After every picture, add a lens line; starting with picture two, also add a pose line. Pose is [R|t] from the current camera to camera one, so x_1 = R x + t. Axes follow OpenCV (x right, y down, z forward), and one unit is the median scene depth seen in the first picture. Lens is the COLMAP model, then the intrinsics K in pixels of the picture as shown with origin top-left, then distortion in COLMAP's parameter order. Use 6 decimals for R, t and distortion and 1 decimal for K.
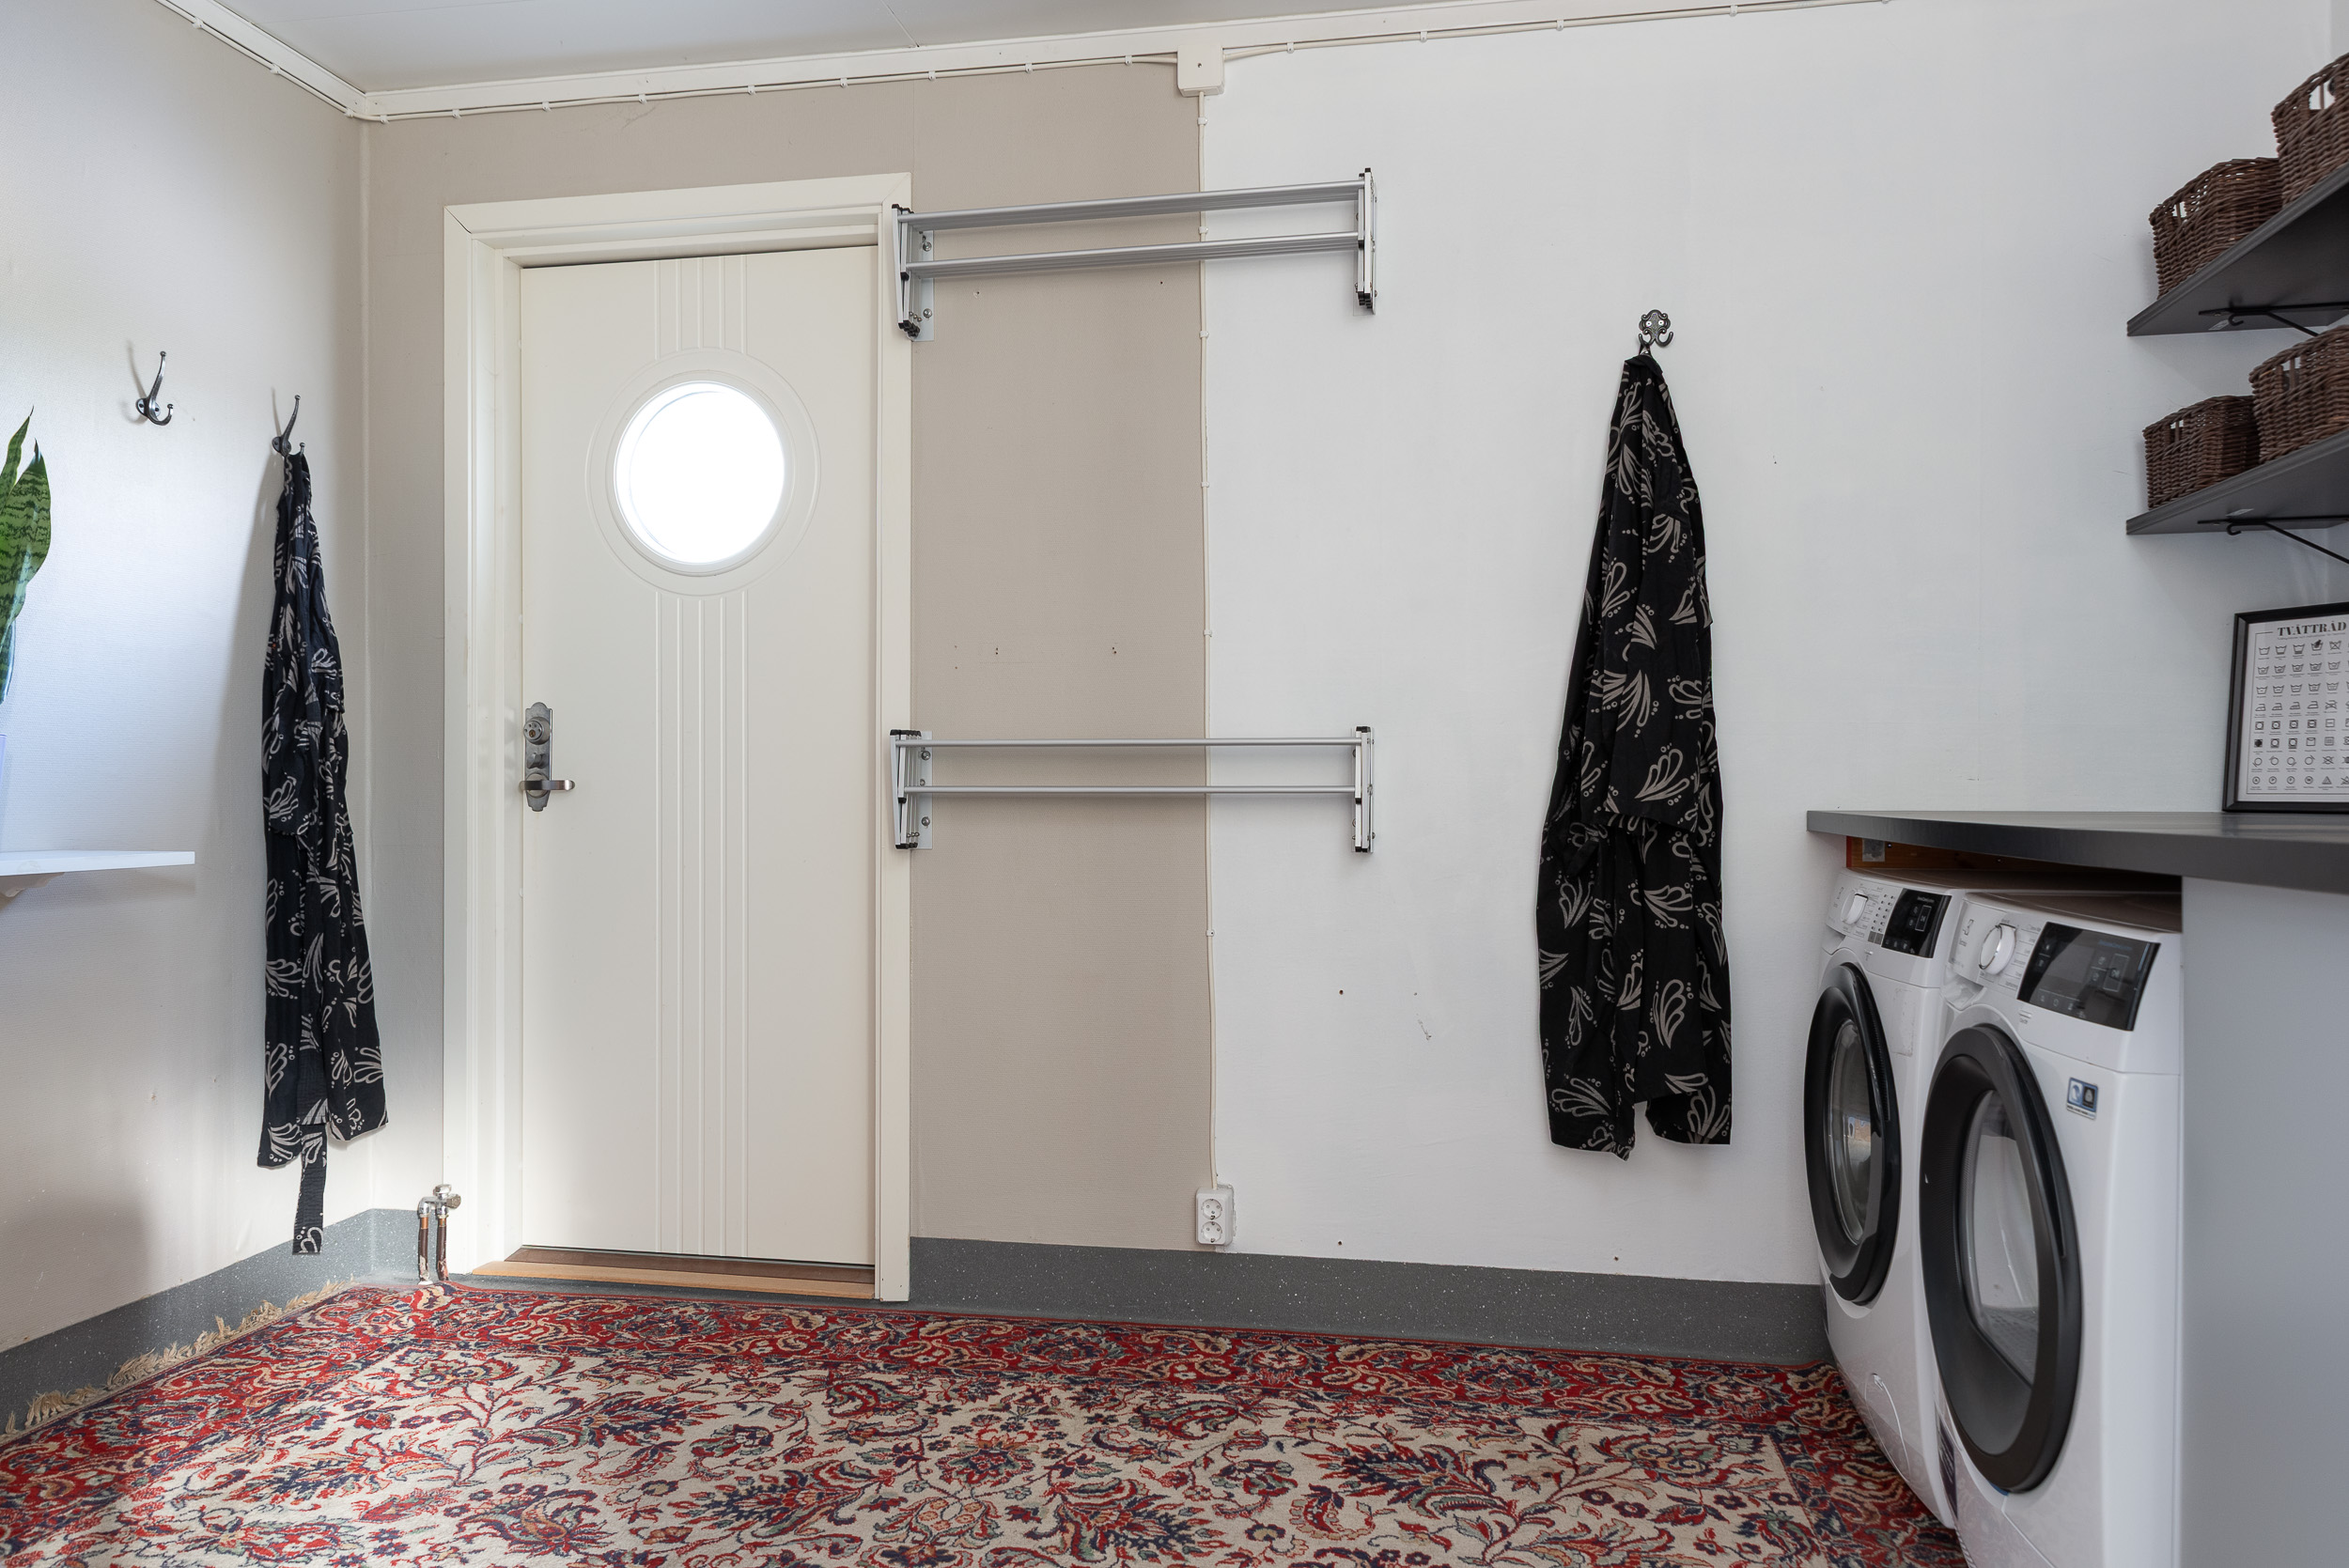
lens RADIAL K [[1582.7, 0, 1185.9], [0, 1582.7, 789.9], [0, 0, 1]] dist [0.018180, -0.013822]
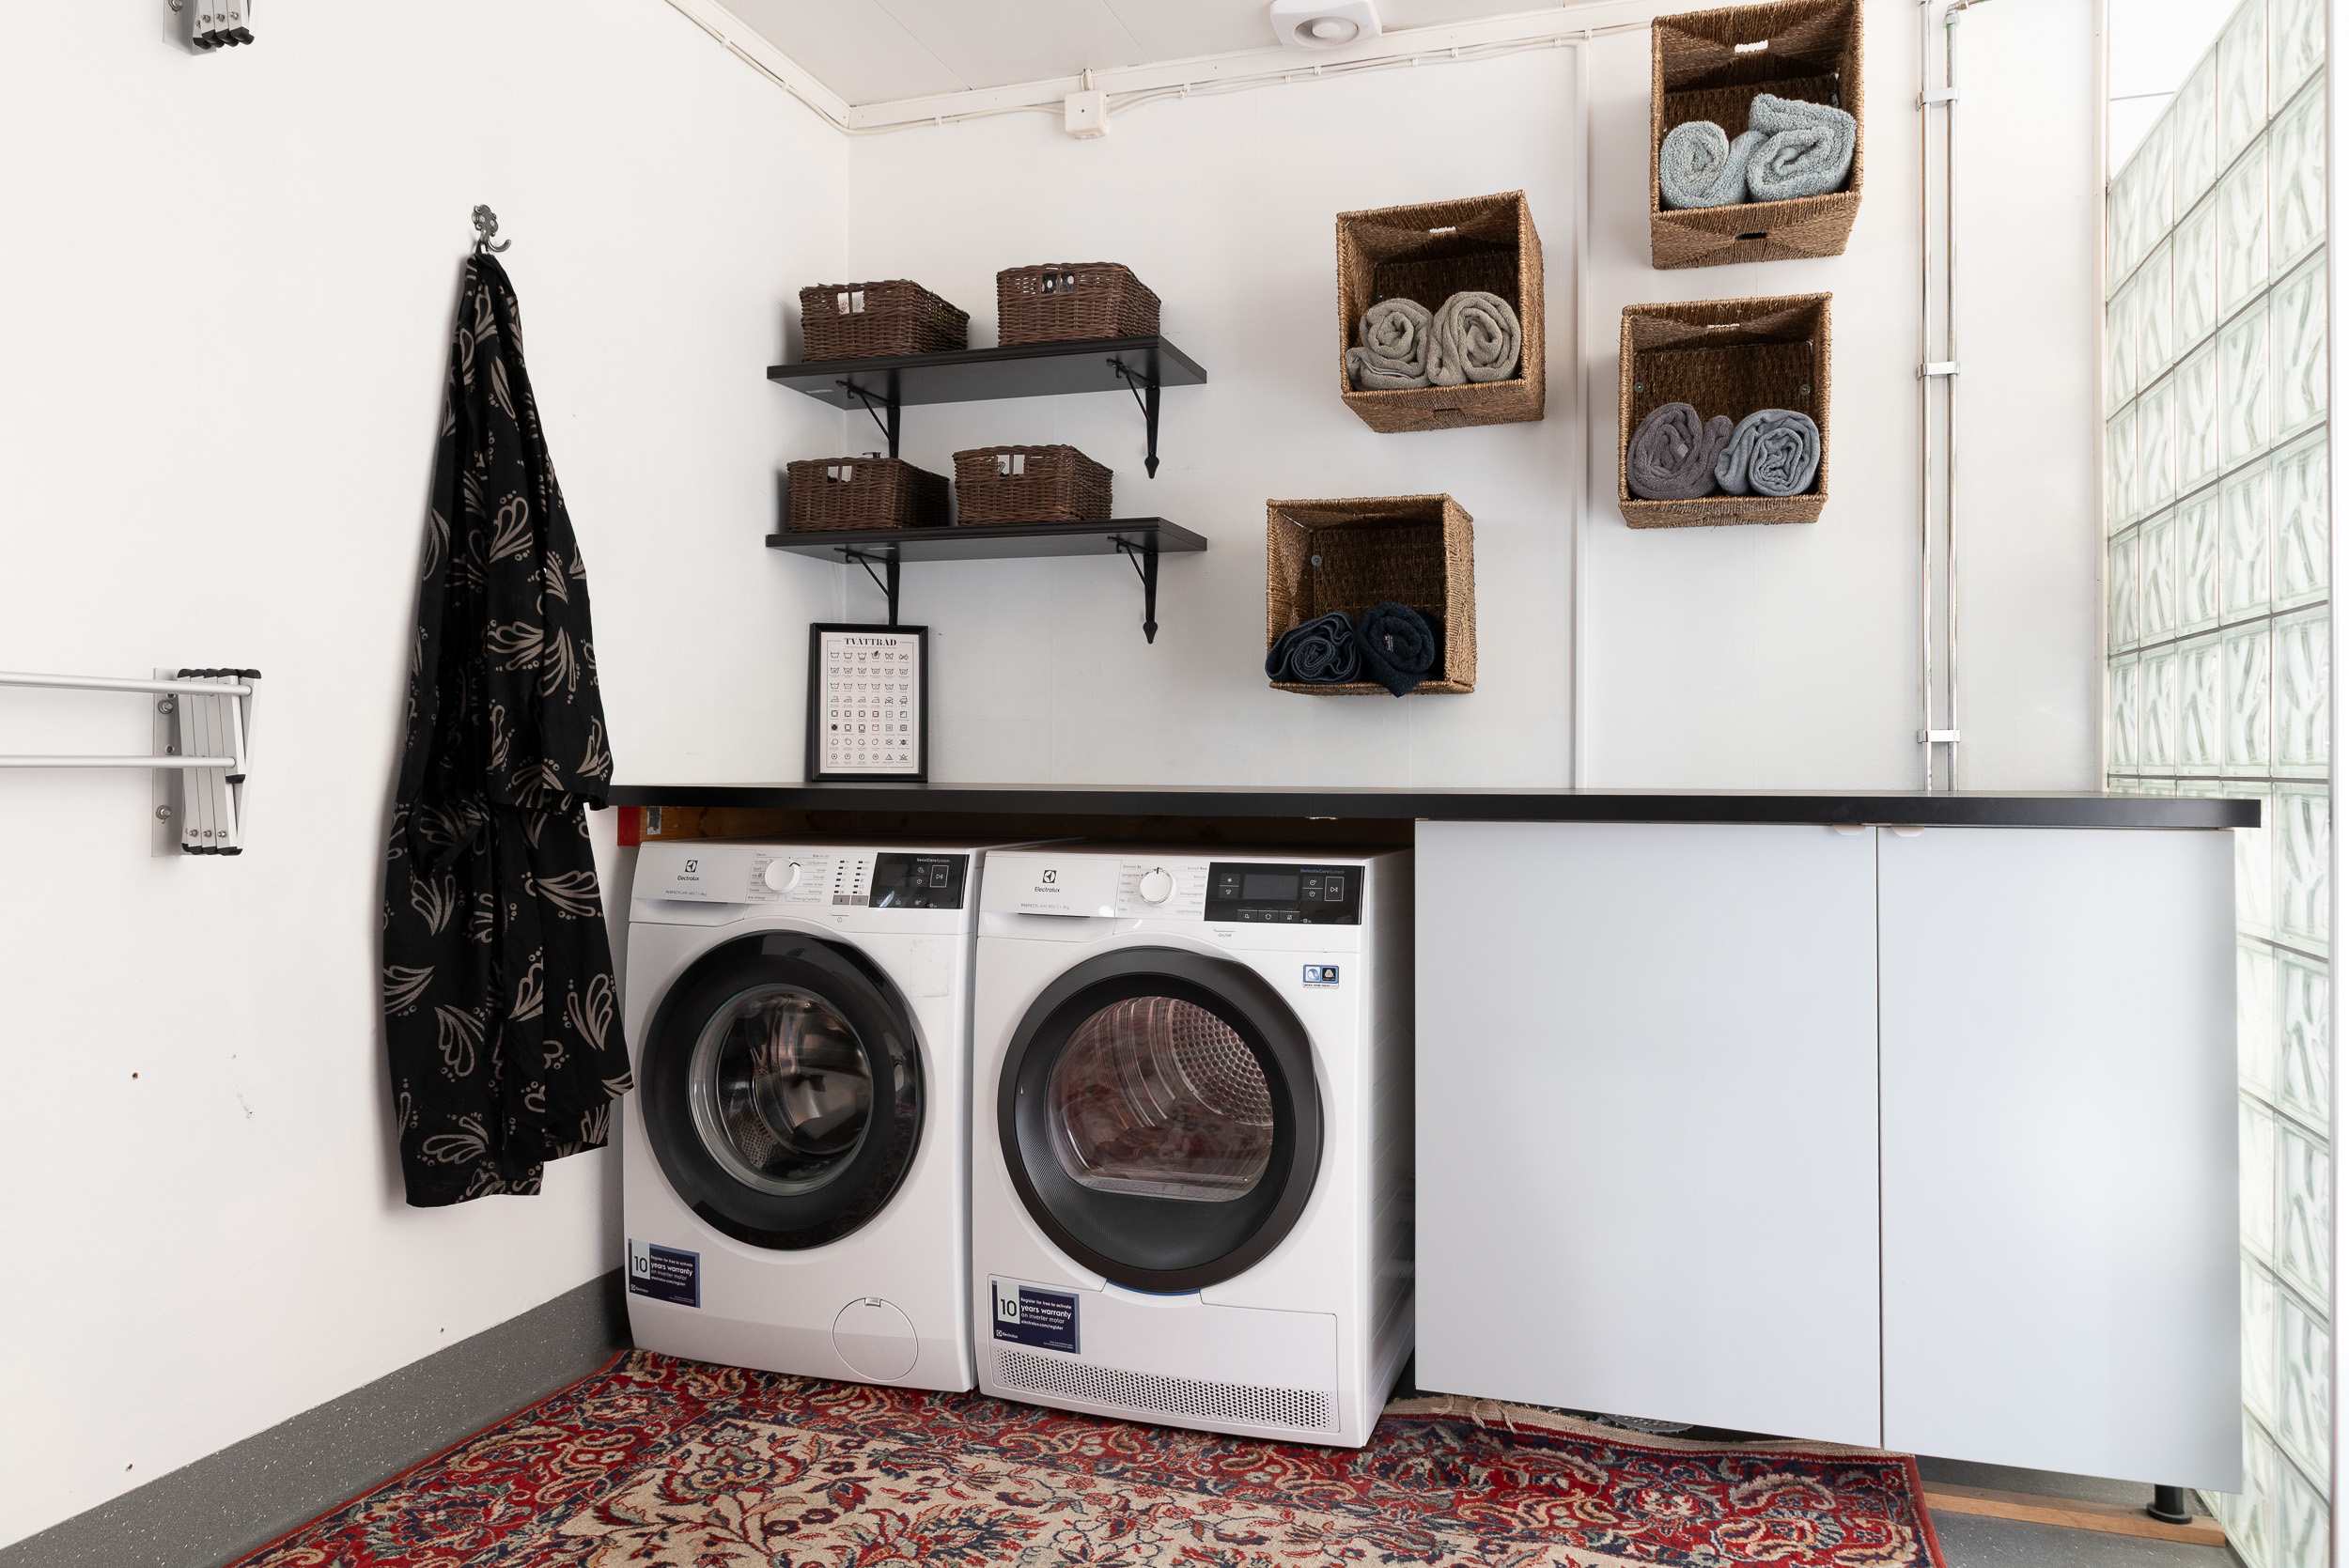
lens RADIAL K [[1599.4, 0, 1171.4], [0, 1599.4, 740.3], [0, 0, 1]] dist [0.005907, -0.000662]
pose [[0.145922, 0.014986, 0.989183, -0.556427], [-0.004144, 0.999886, -0.014537, -0.001542], [-0.989287, -0.001978, 0.145968, 0.555220]]
